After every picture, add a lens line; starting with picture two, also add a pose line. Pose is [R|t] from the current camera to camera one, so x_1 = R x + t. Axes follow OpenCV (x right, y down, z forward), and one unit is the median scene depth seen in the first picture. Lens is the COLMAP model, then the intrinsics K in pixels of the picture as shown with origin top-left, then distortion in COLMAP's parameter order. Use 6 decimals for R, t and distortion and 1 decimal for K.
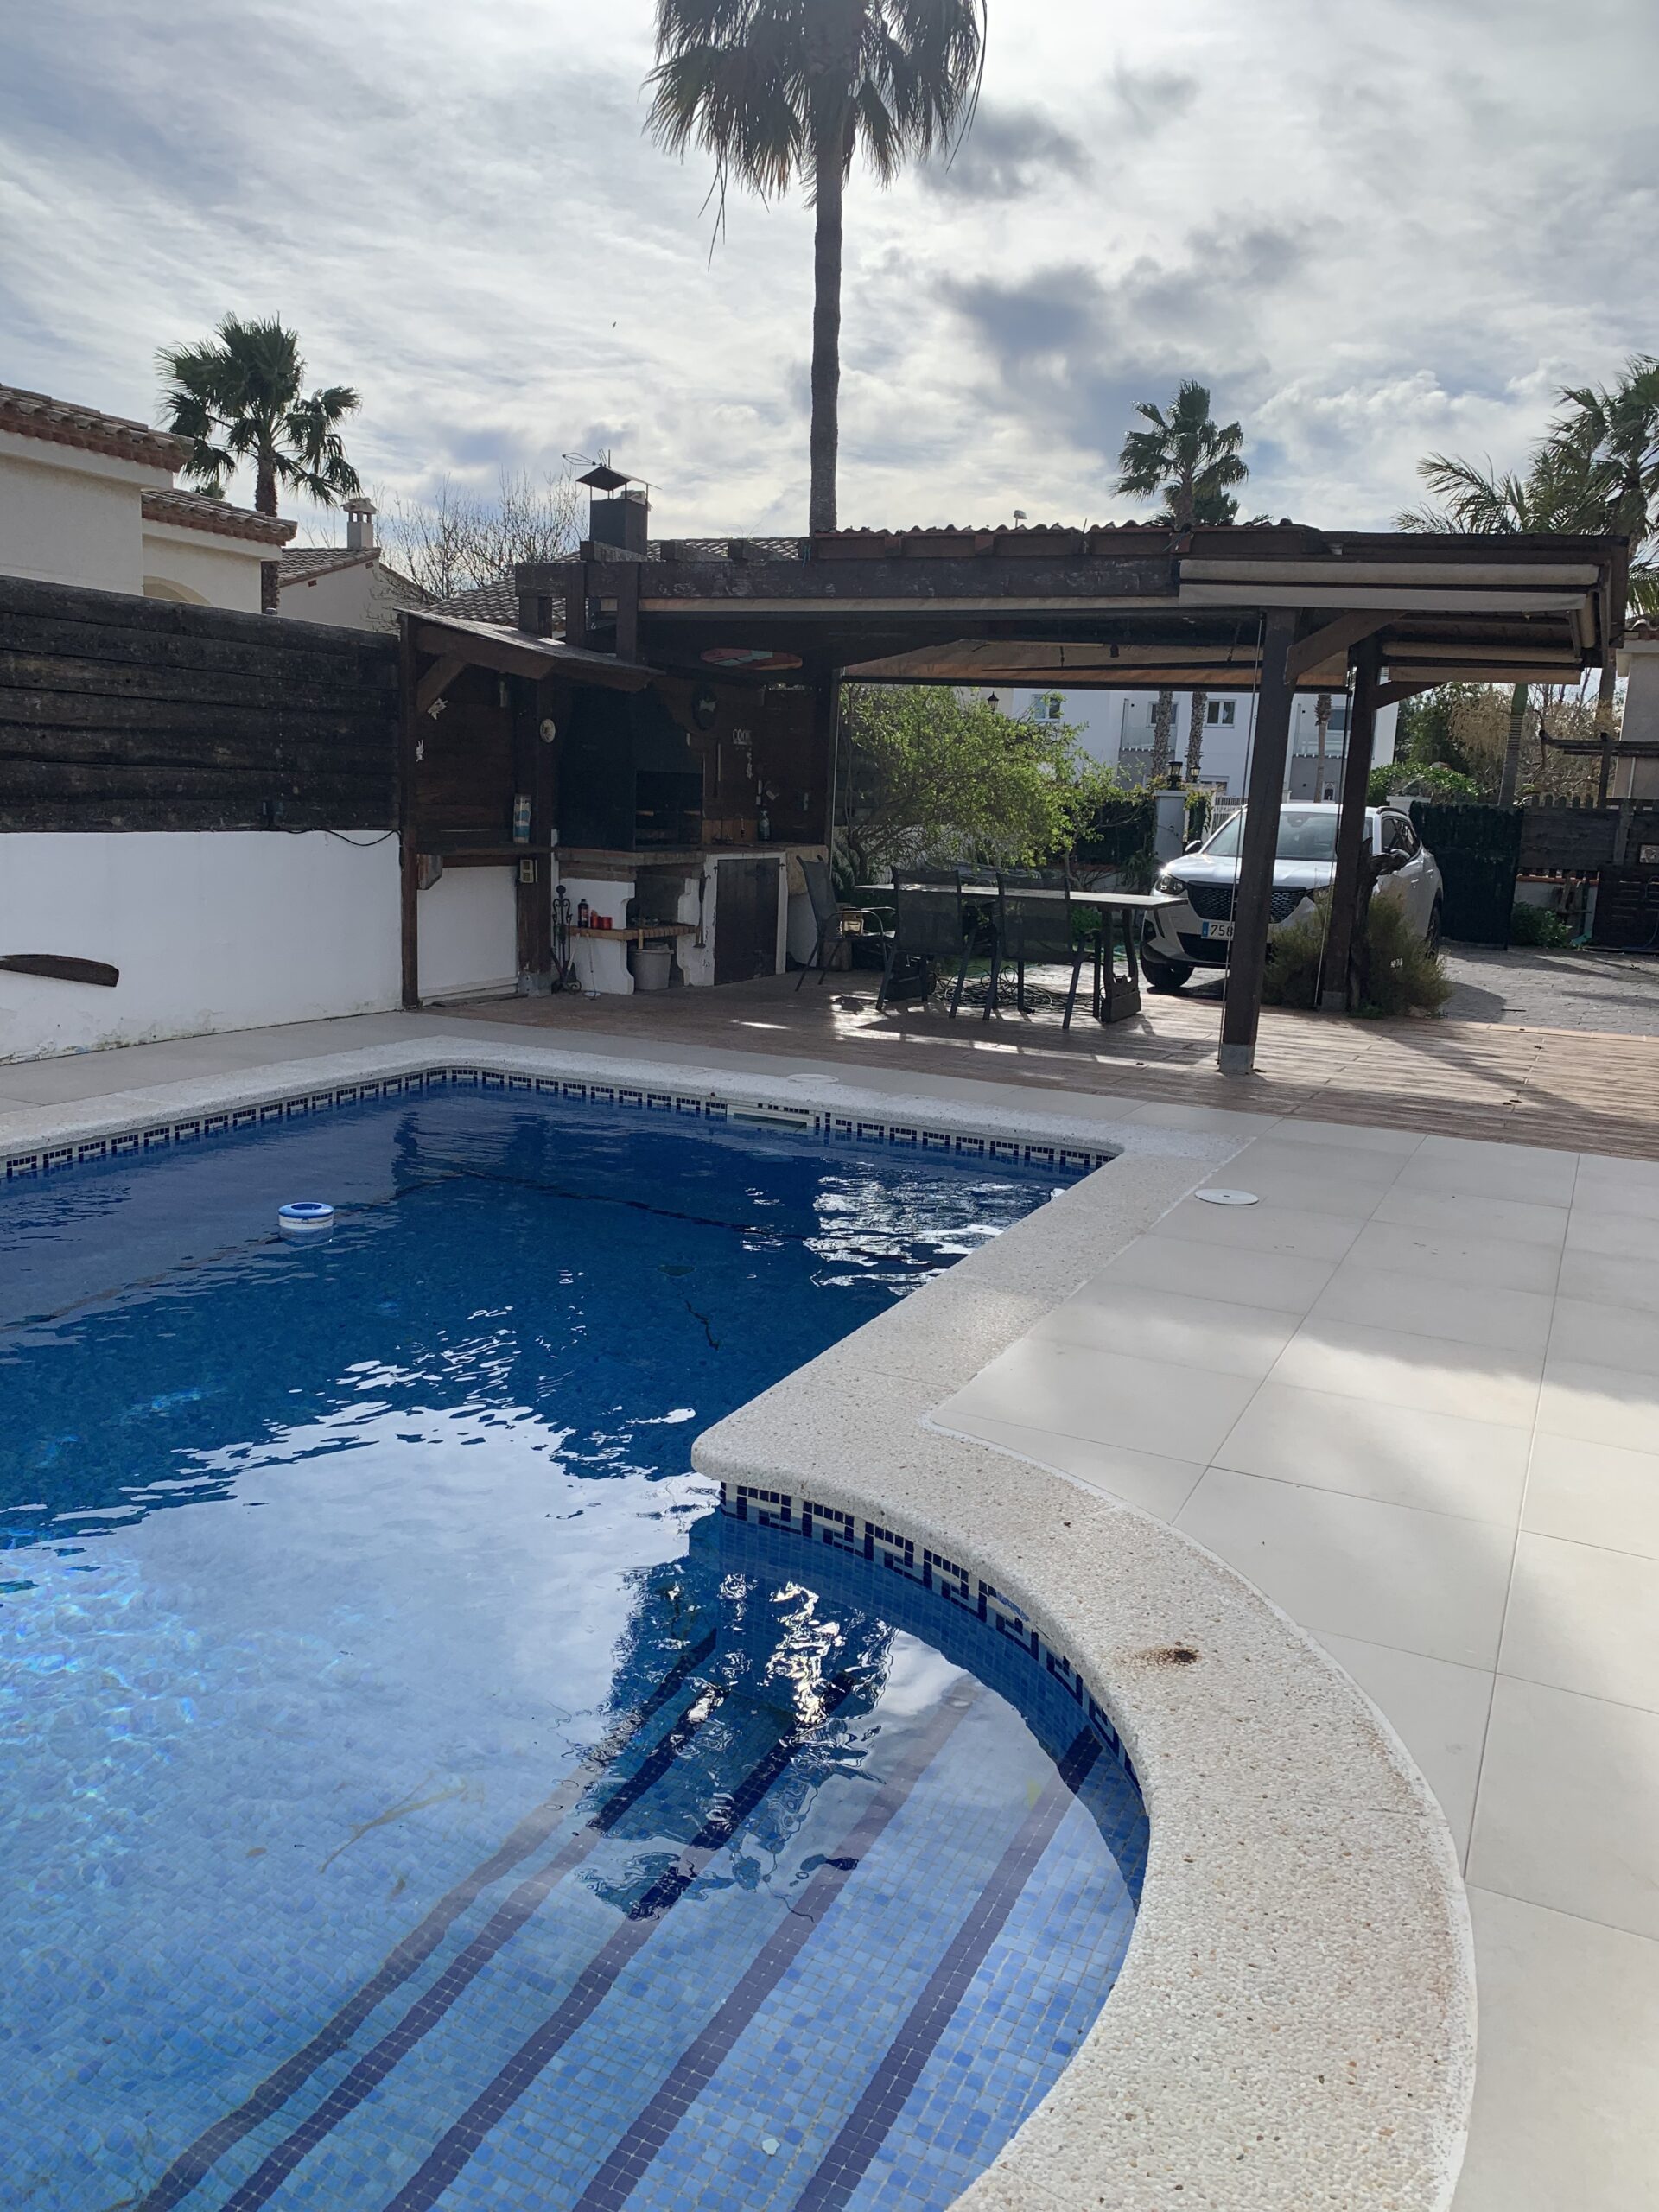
lens RADIAL K [[1690.7, 0, 832.3], [0, 1690.7, 1109.5], [0, 0, 1]] dist [0.057090, -0.041070]
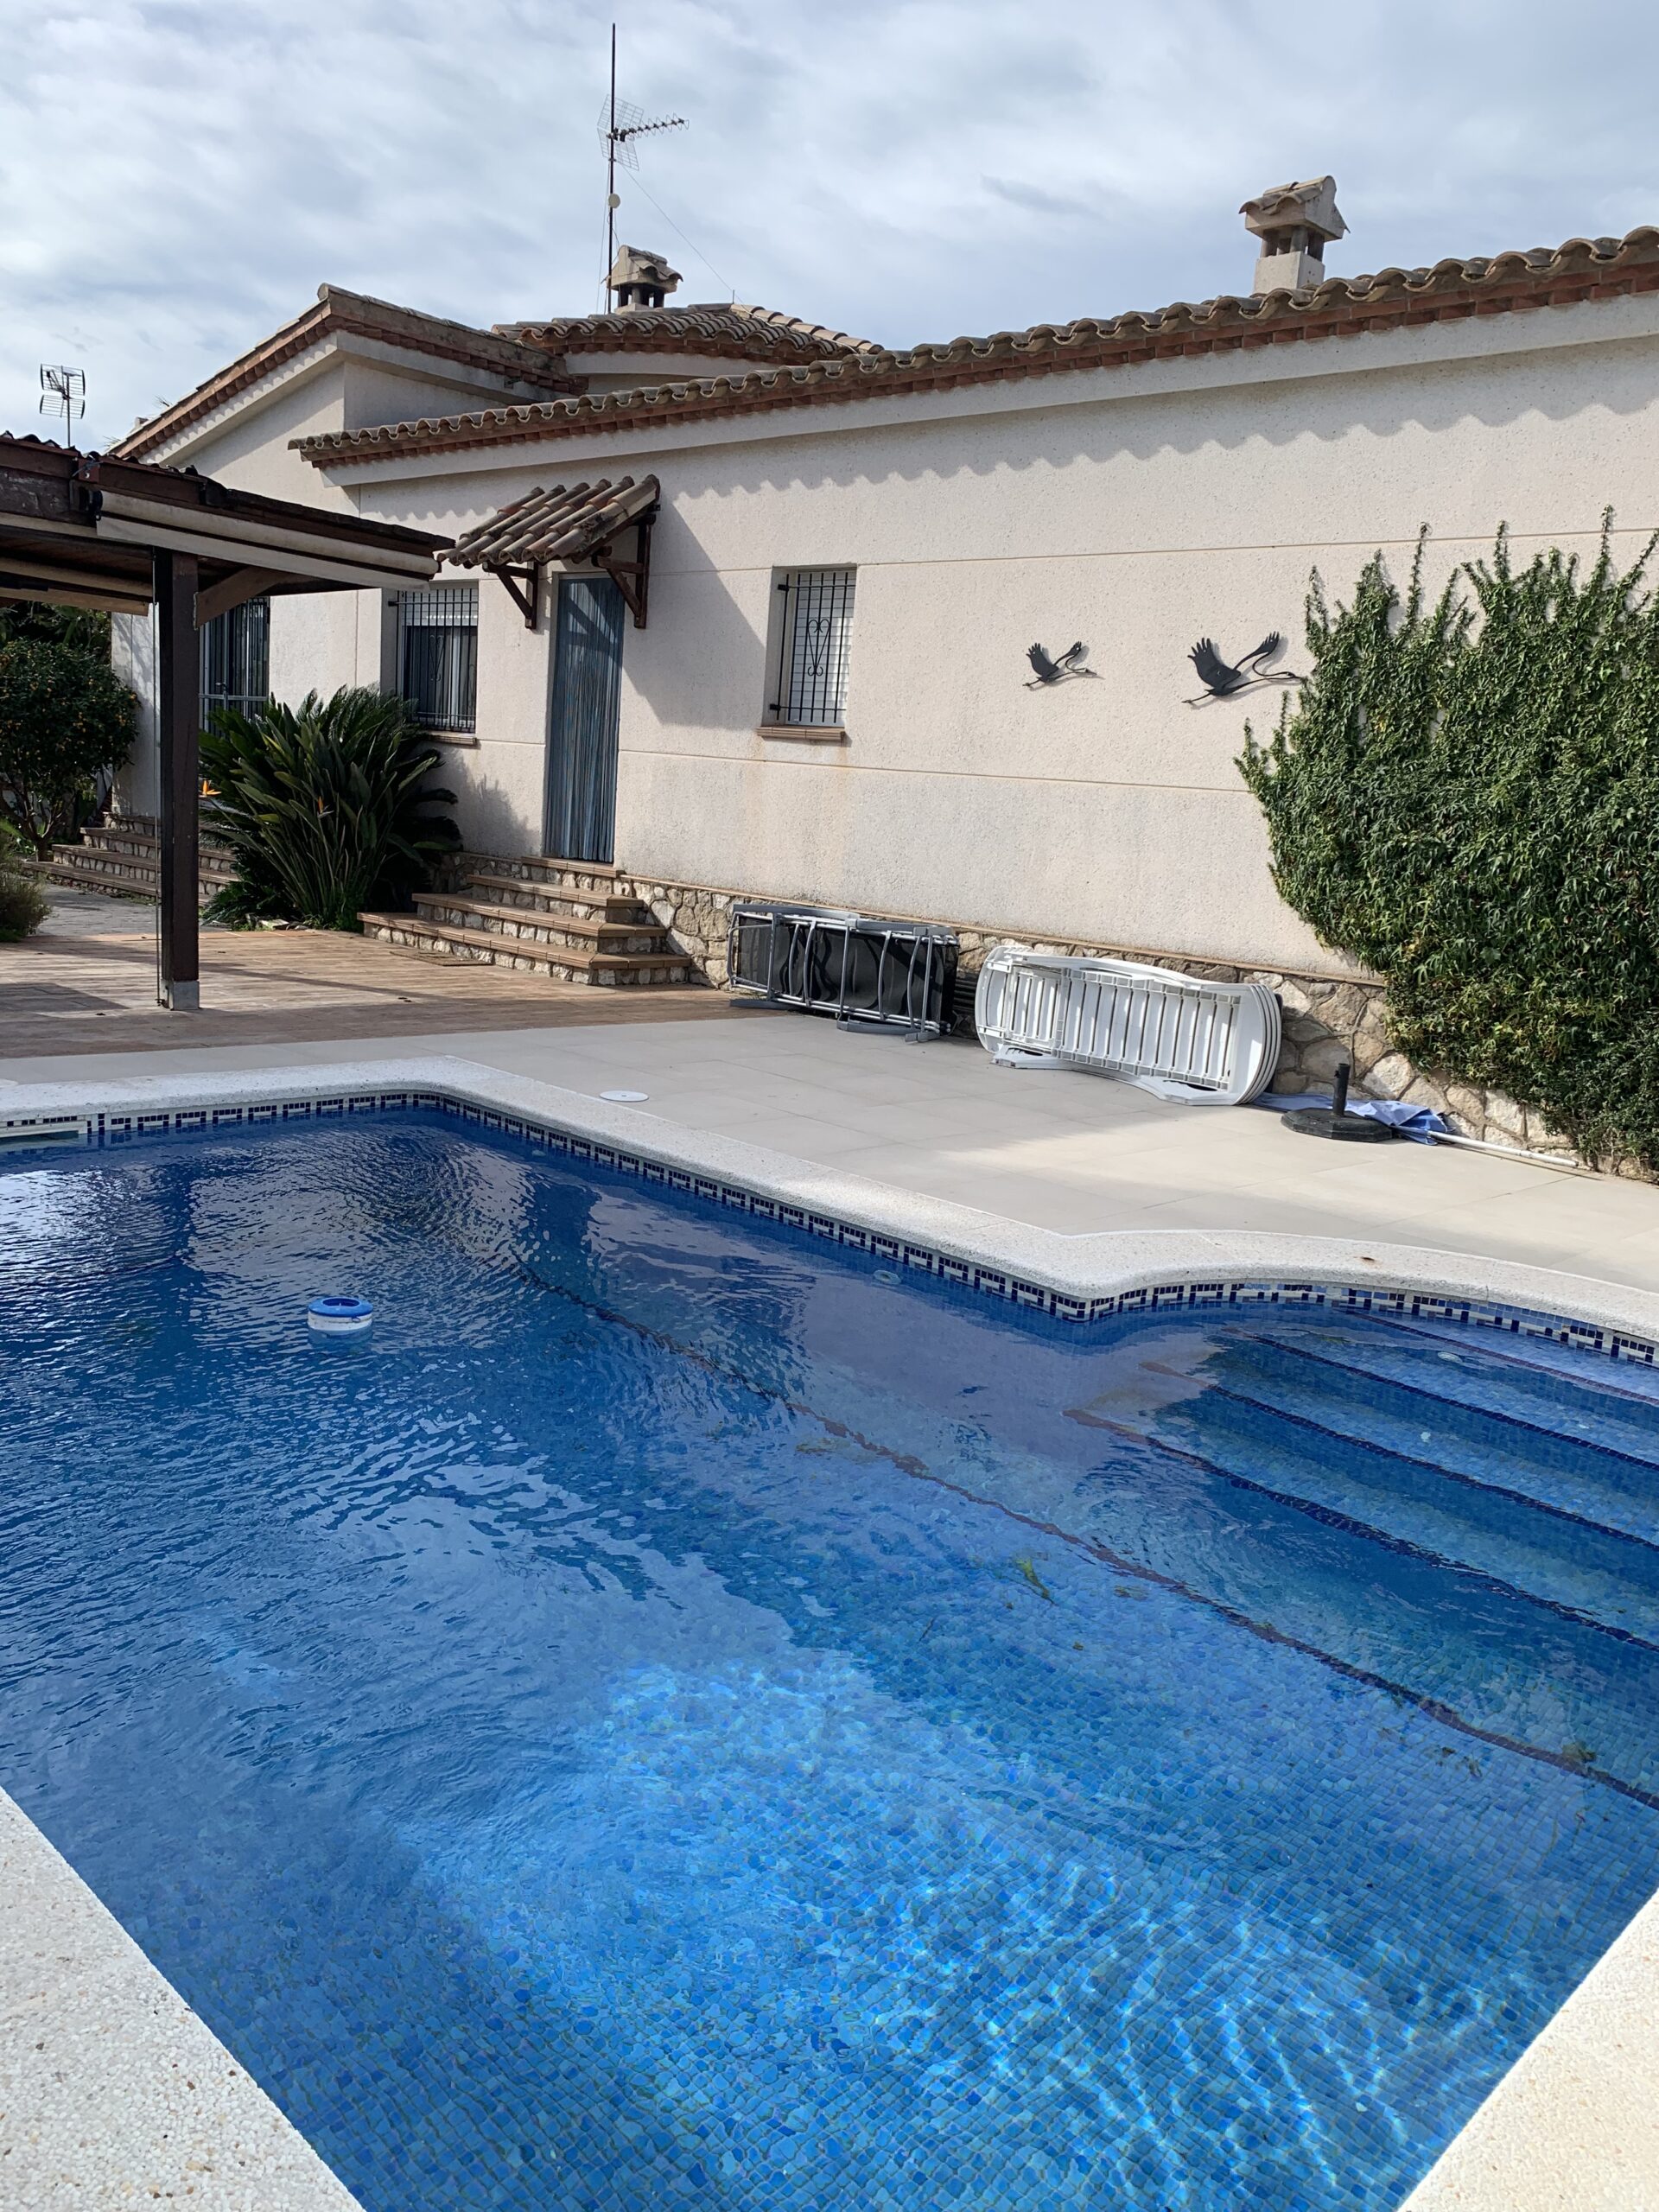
lens RADIAL K [[1690.7, 0, 832.3], [0, 1690.7, 1109.5], [0, 0, 1]] dist [0.057090, -0.041070]
pose [[0.317115, -0.205834, 0.925781, -0.592204], [0.122751, 0.976861, 0.175144, -0.091840], [-0.940410, 0.058099, 0.335044, 0.281912]]
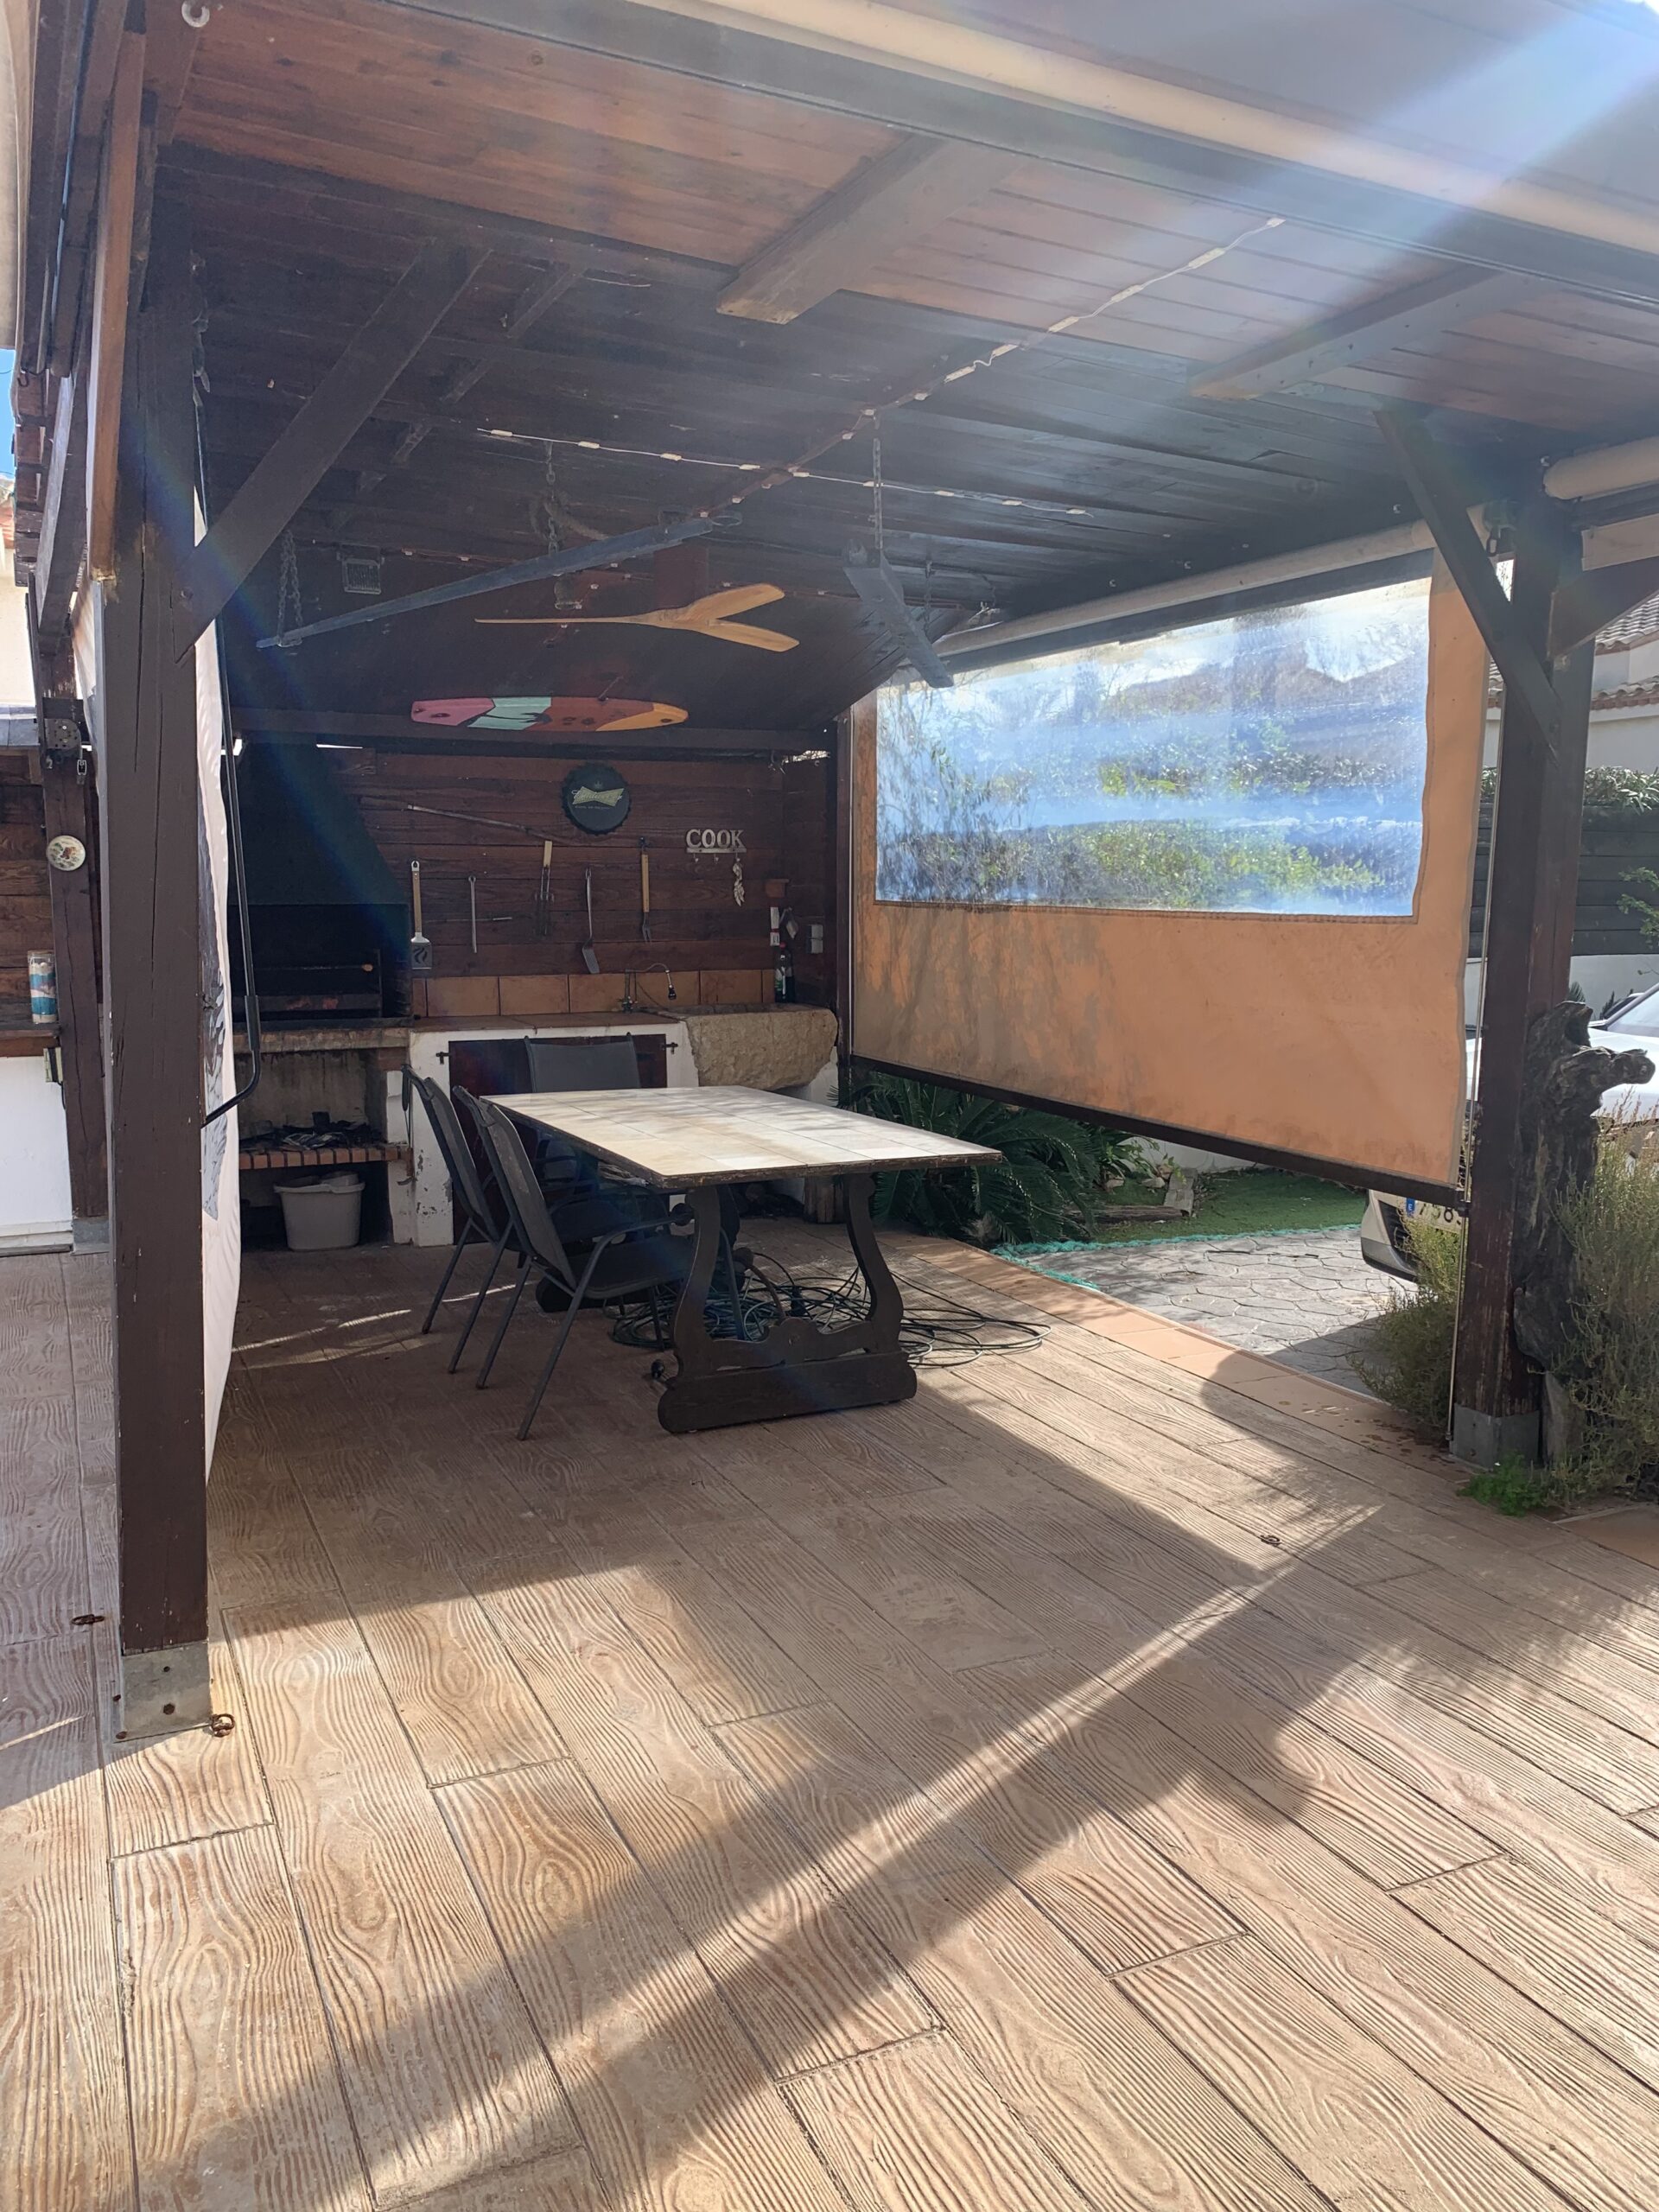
lens RADIAL K [[1690.7, 0, 832.3], [0, 1690.7, 1109.5], [0, 0, 1]] dist [0.057090, -0.041070]
pose [[0.780661, 0.043653, -0.623428, 0.515422], [-0.085246, 0.995672, -0.037027, -0.135677], [0.619113, 0.082050, 0.781004, 0.731963]]
